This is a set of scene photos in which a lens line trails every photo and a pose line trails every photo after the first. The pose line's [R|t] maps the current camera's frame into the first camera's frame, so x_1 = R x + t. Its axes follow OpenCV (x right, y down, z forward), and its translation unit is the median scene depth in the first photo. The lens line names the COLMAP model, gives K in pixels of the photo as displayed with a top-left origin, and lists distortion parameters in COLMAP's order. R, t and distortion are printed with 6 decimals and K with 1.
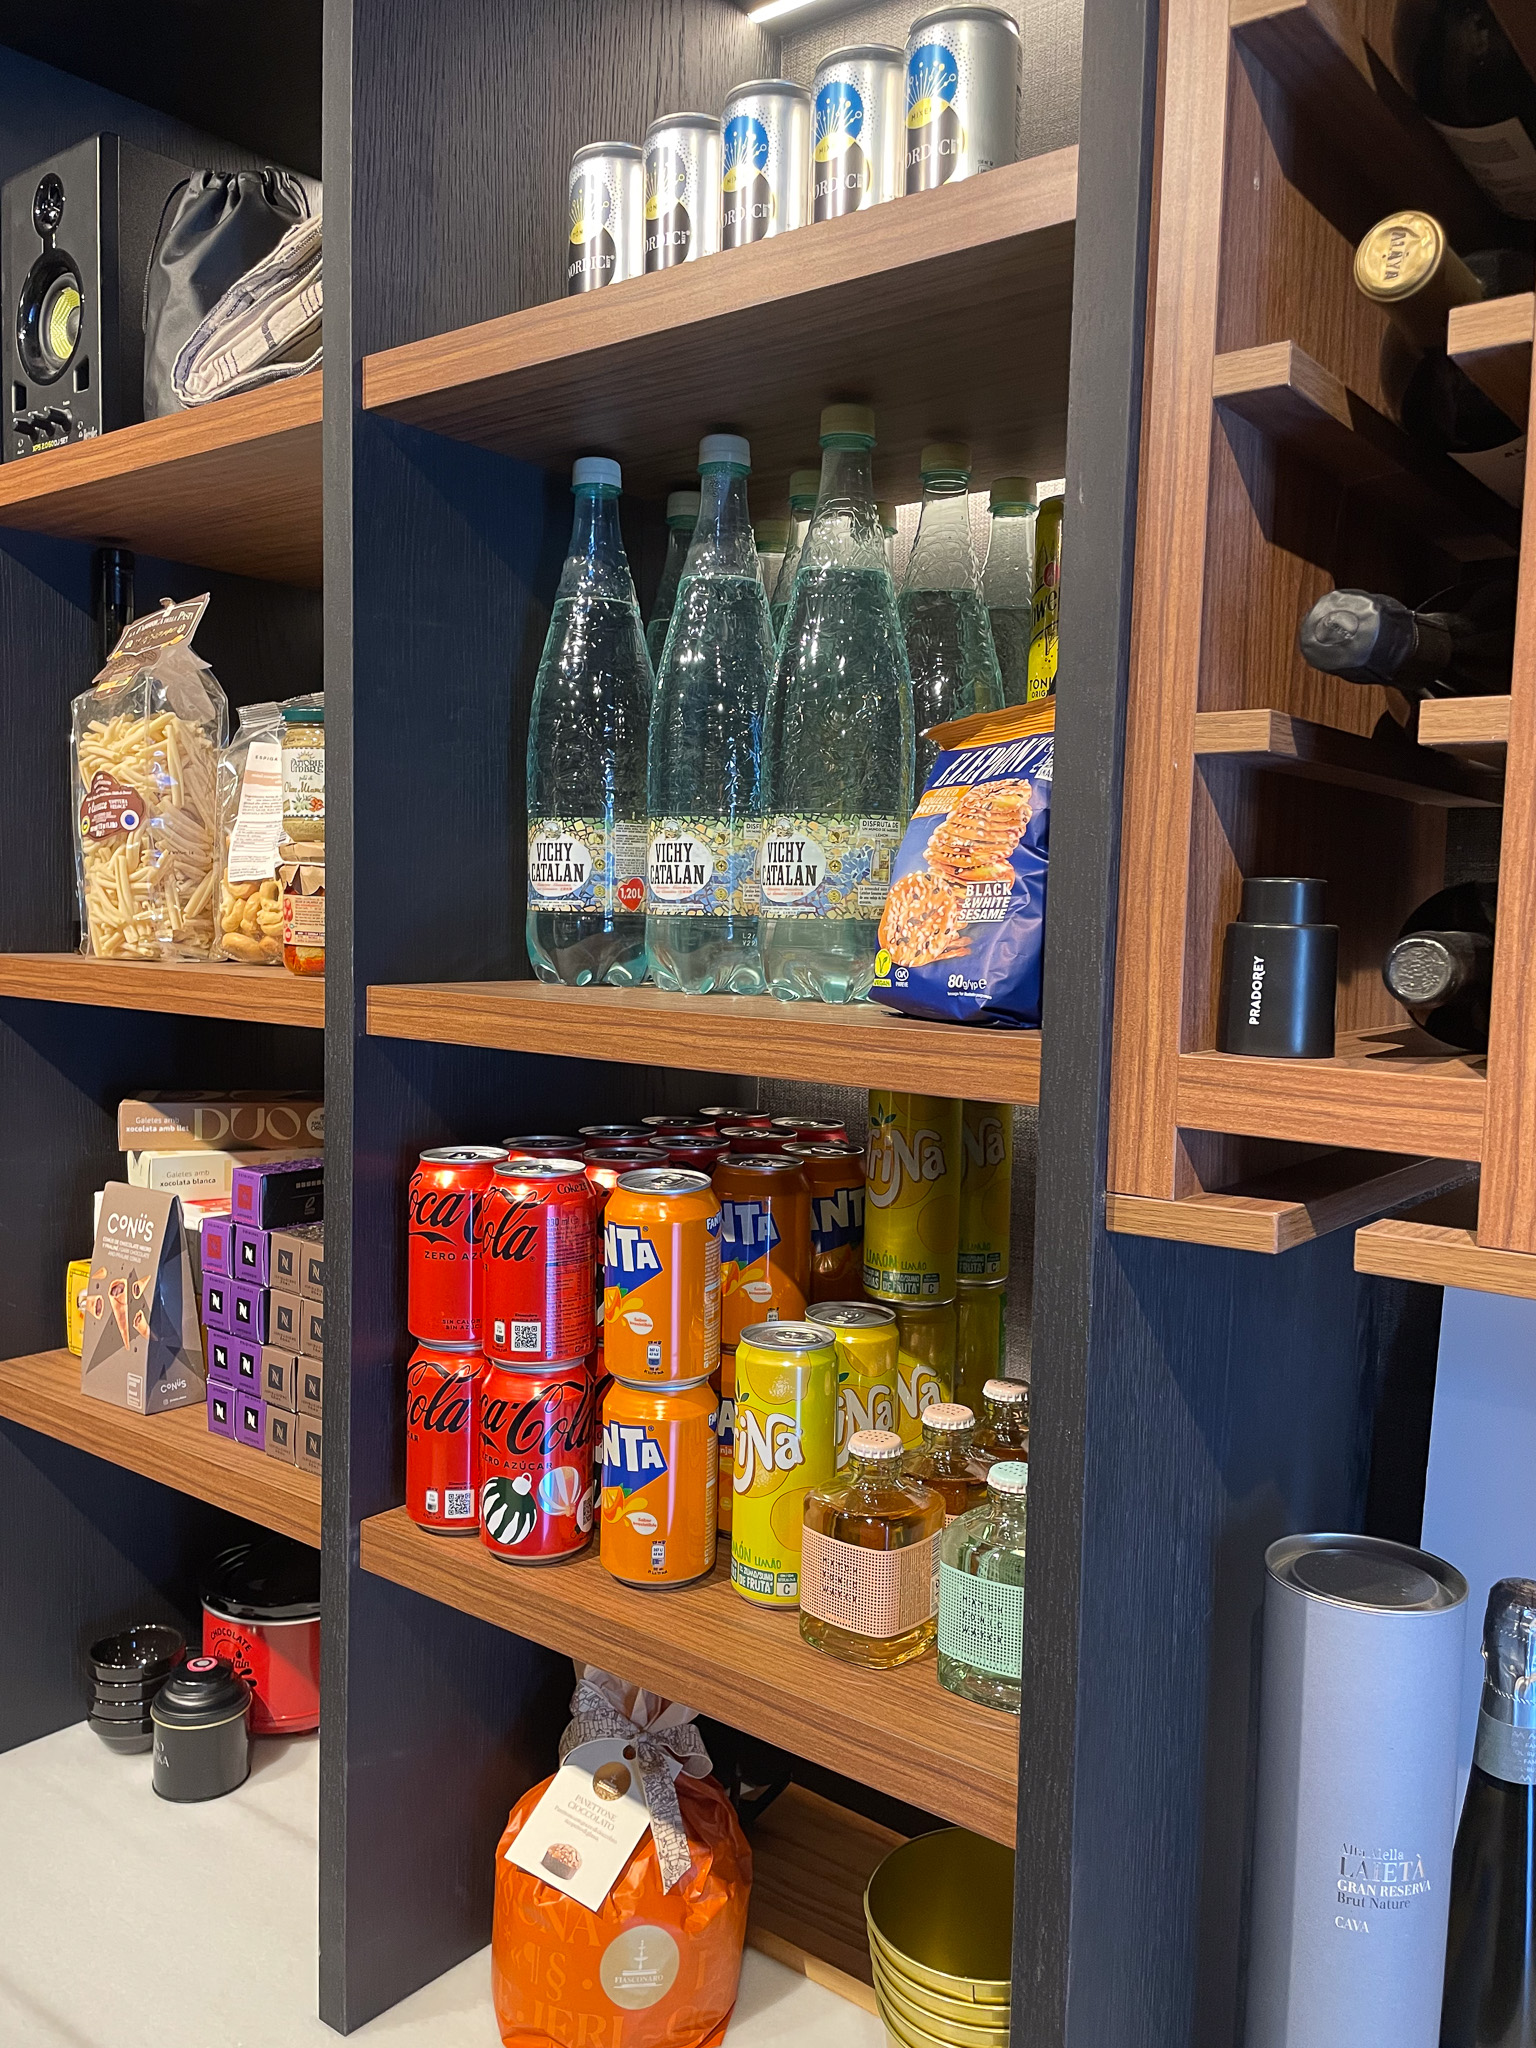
lens RADIAL K [[1636.0, 0, 761.4], [0, 1636.0, 1045.0], [0, 0, 1]] dist [0.082483, -0.112350]
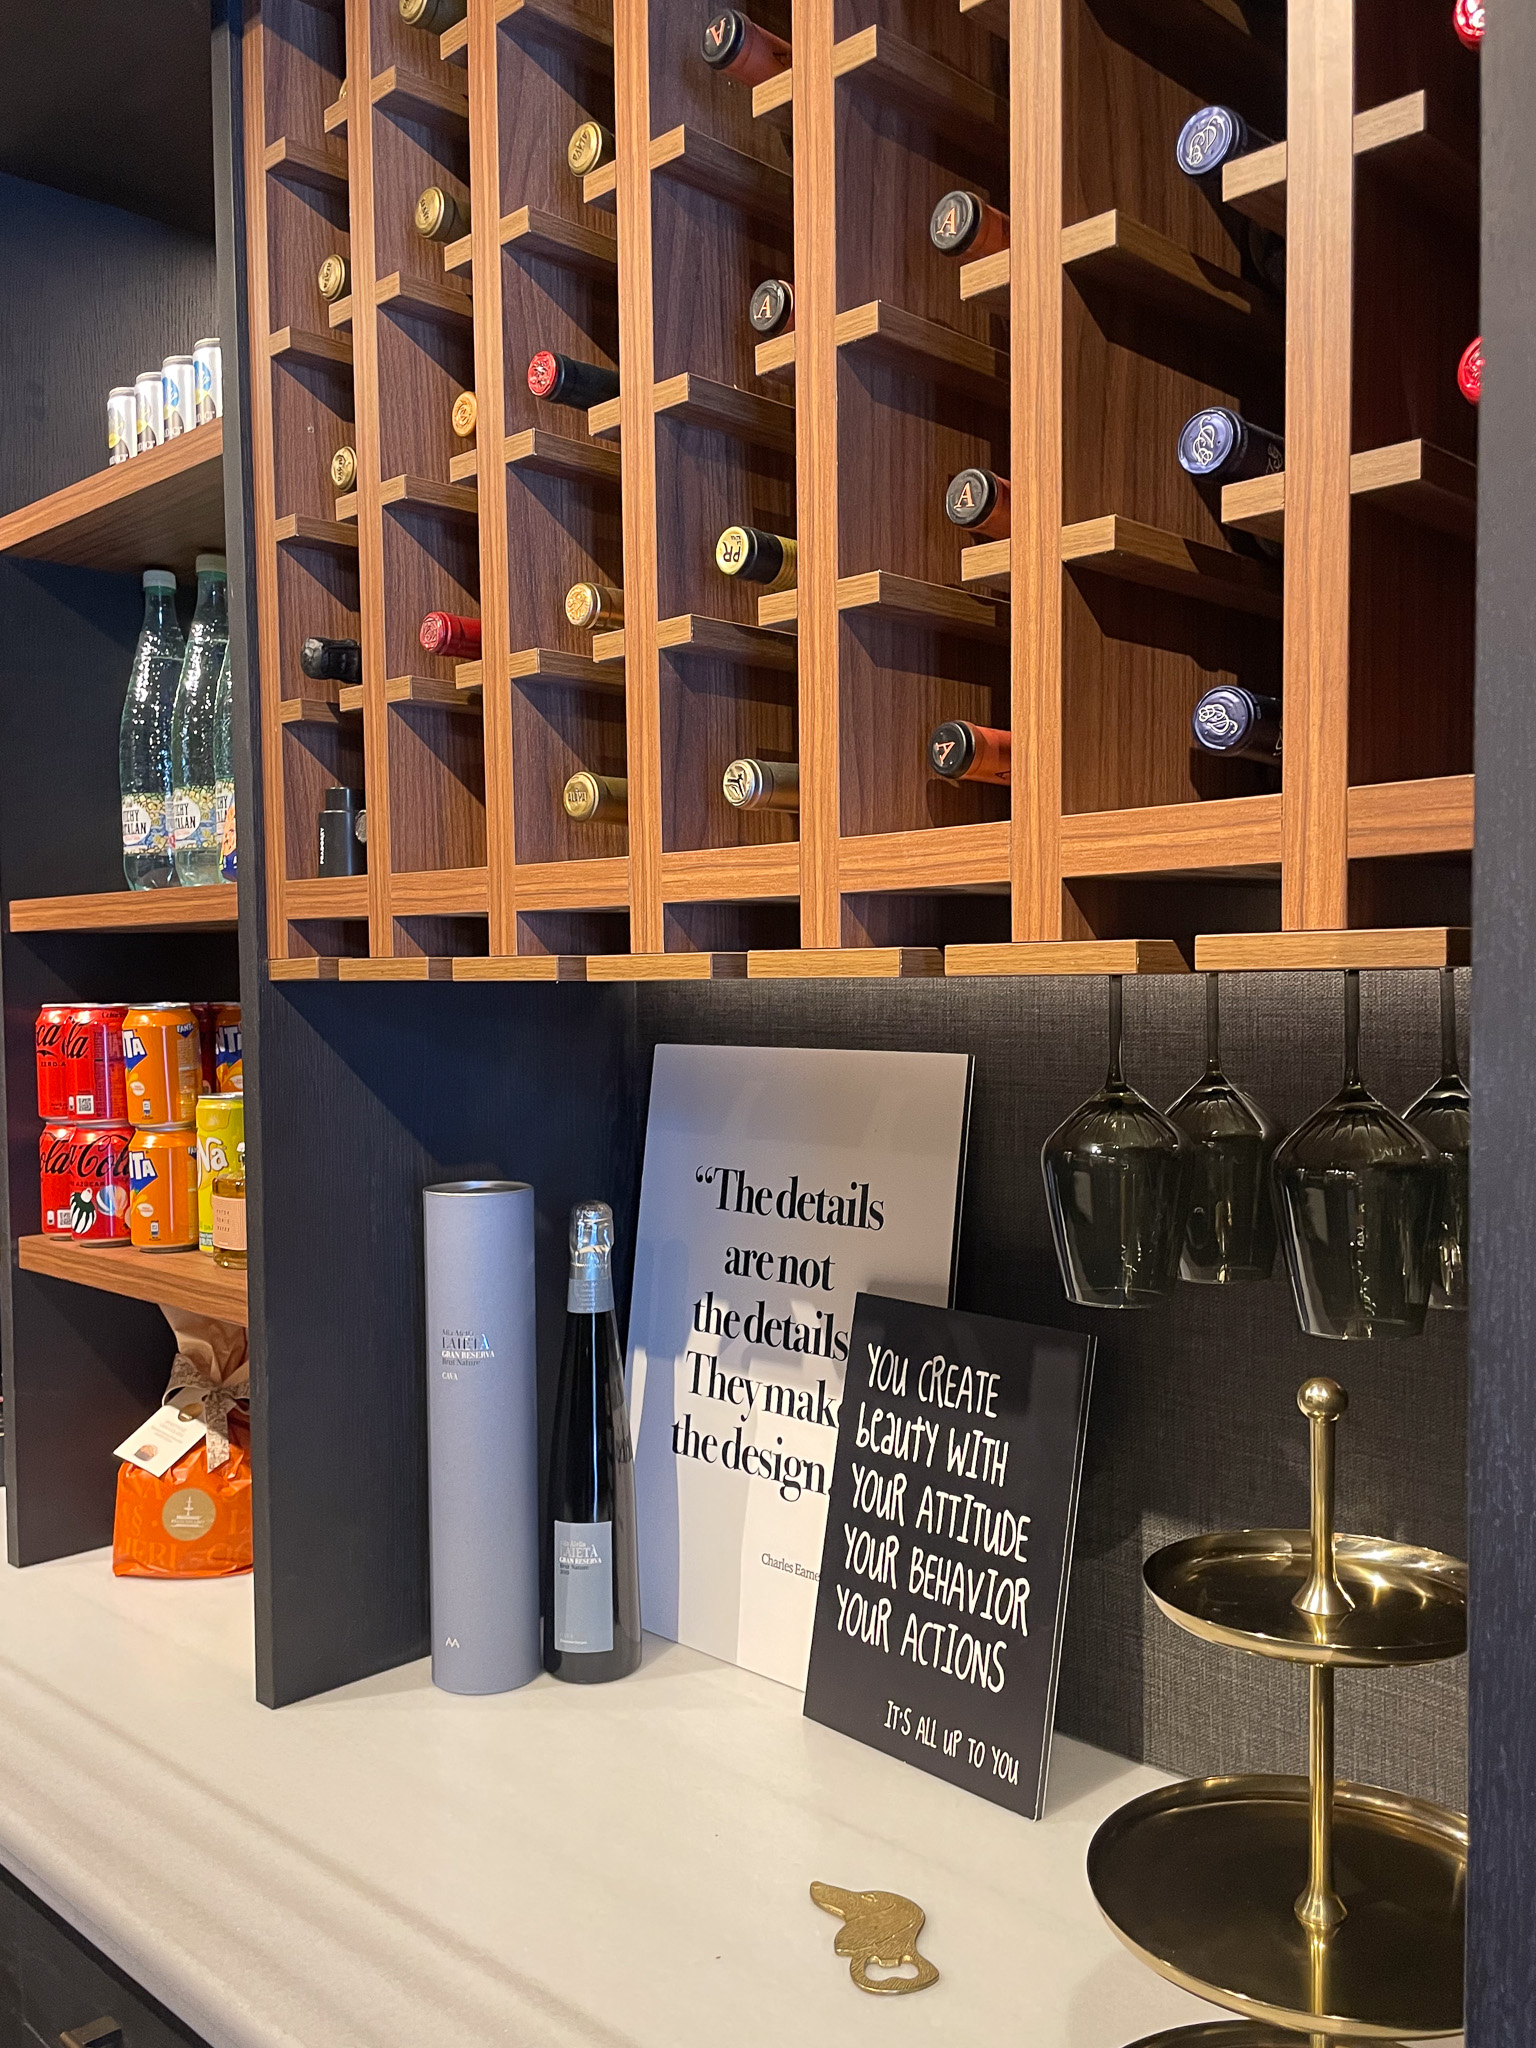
lens RADIAL K [[1714.3, 0, 825.8], [0, 1714.3, 1069.2], [0, 0, 1]] dist [0.086740, -0.103791]
pose [[0.995889, -0.026175, -0.086714, 0.943016], [0.023267, 0.999138, -0.034379, 0.276620], [0.087539, 0.032221, 0.995640, -0.839293]]
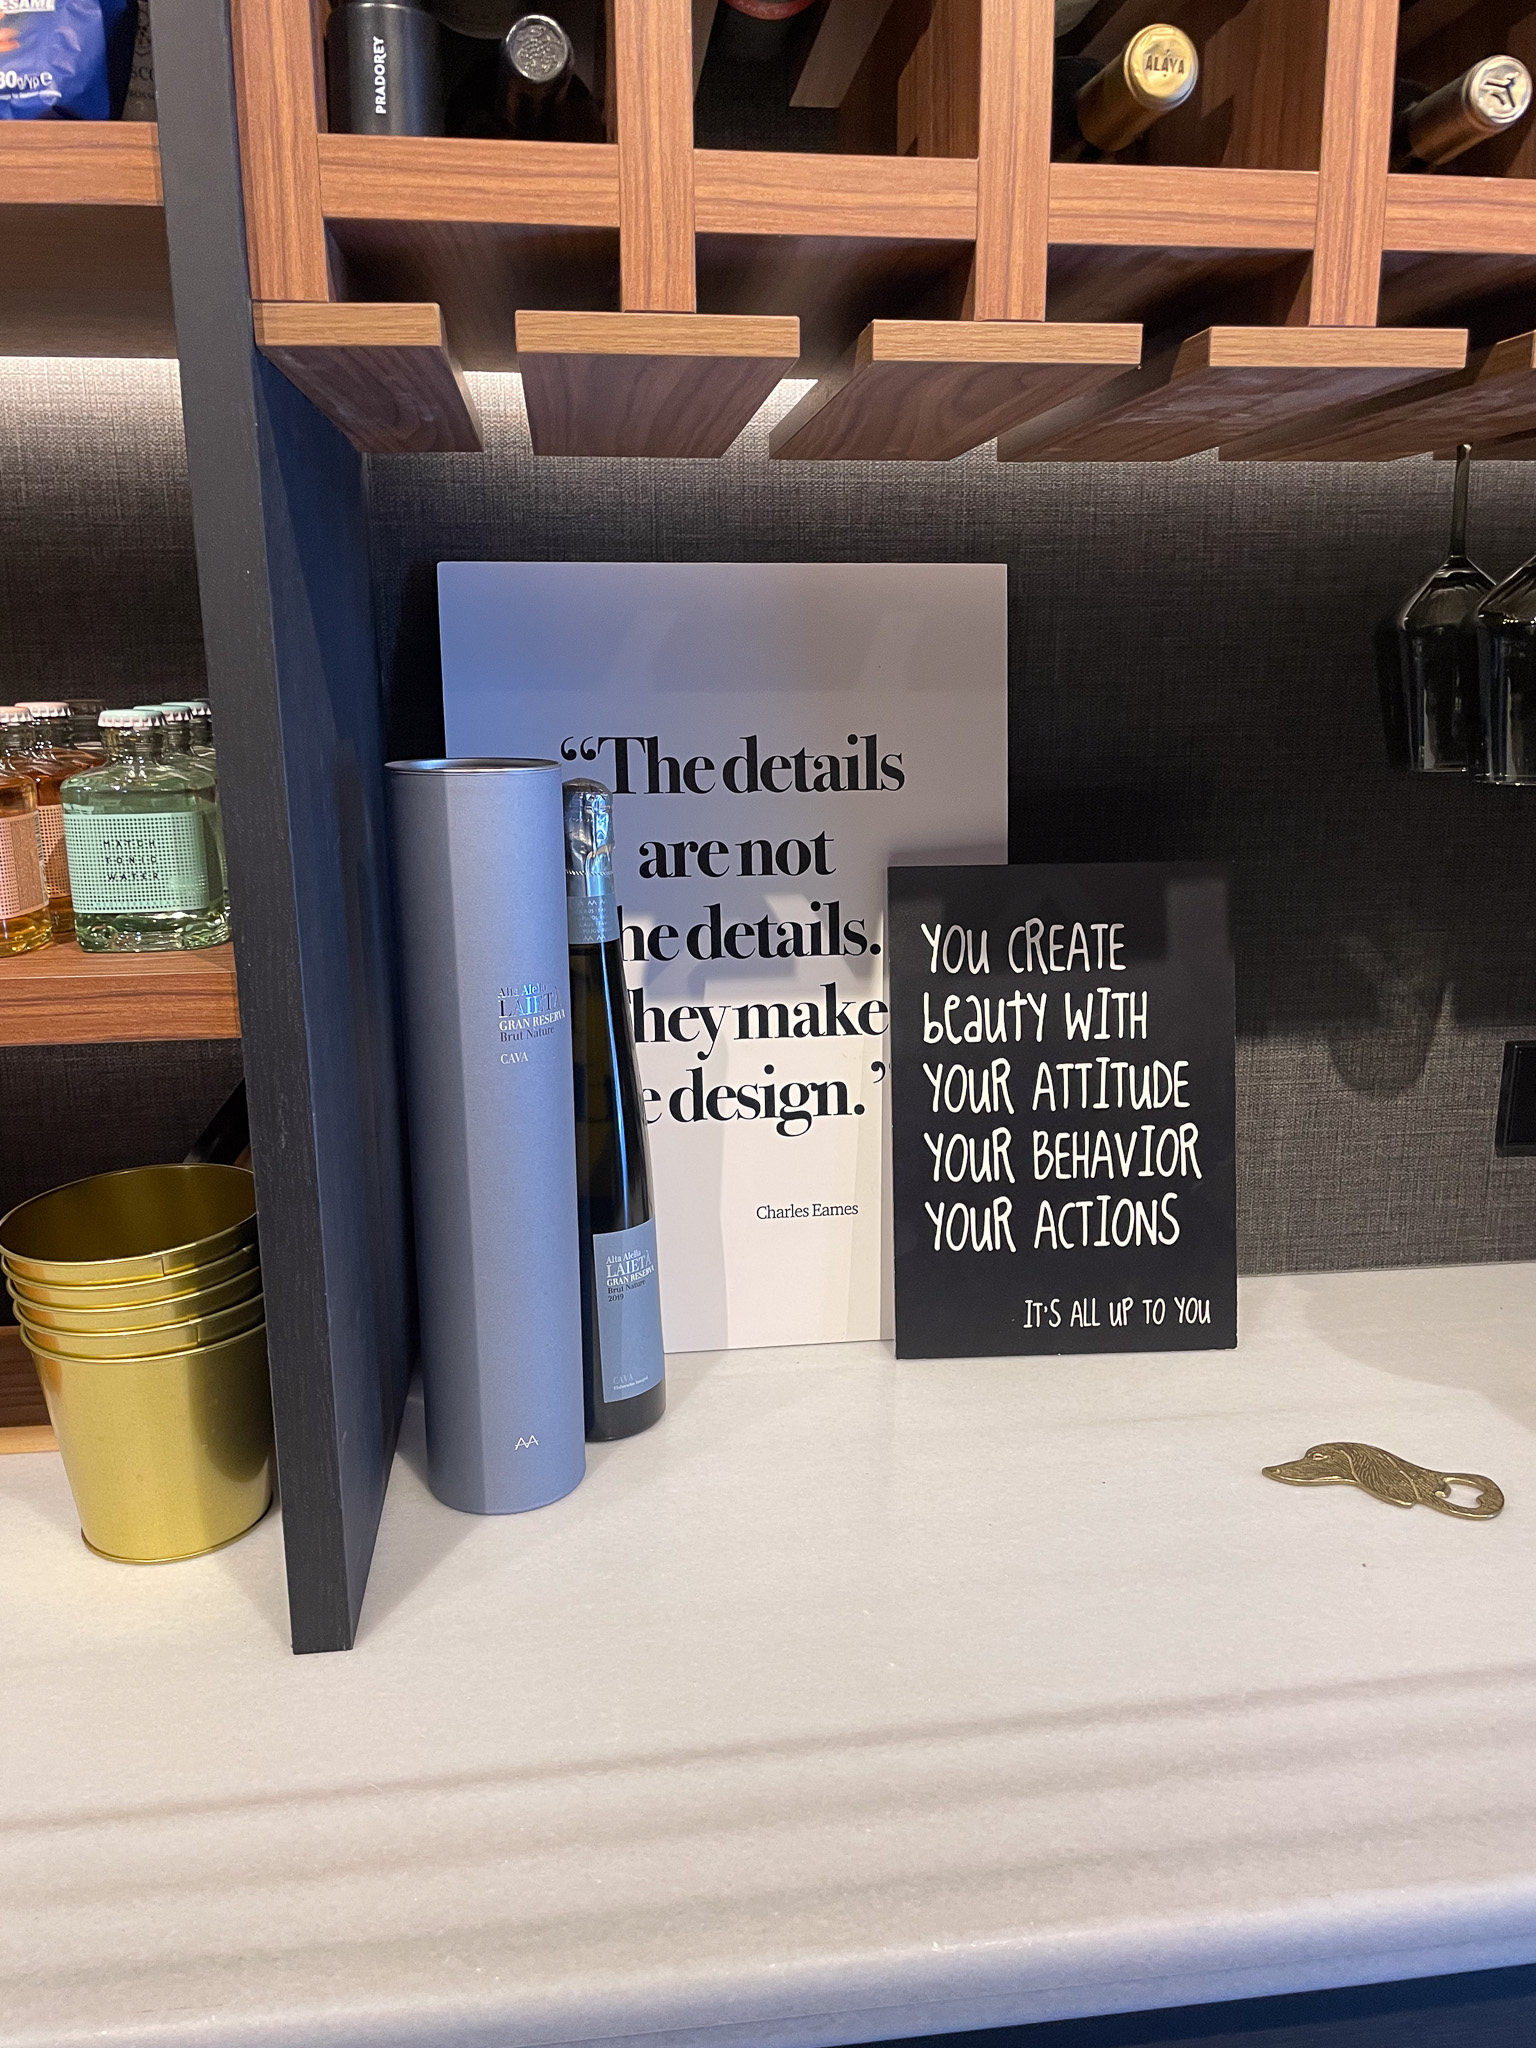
lens RADIAL K [[1565.2, 0, 775.3], [0, 1565.2, 1039.3], [0, 0, 1]] dist [0.084488, -0.111328]
pose [[0.695986, -0.195127, 0.691034, -0.271520], [0.086203, 0.978115, 0.189368, 0.331622], [-0.712862, -0.072228, 0.697575, 0.114371]]
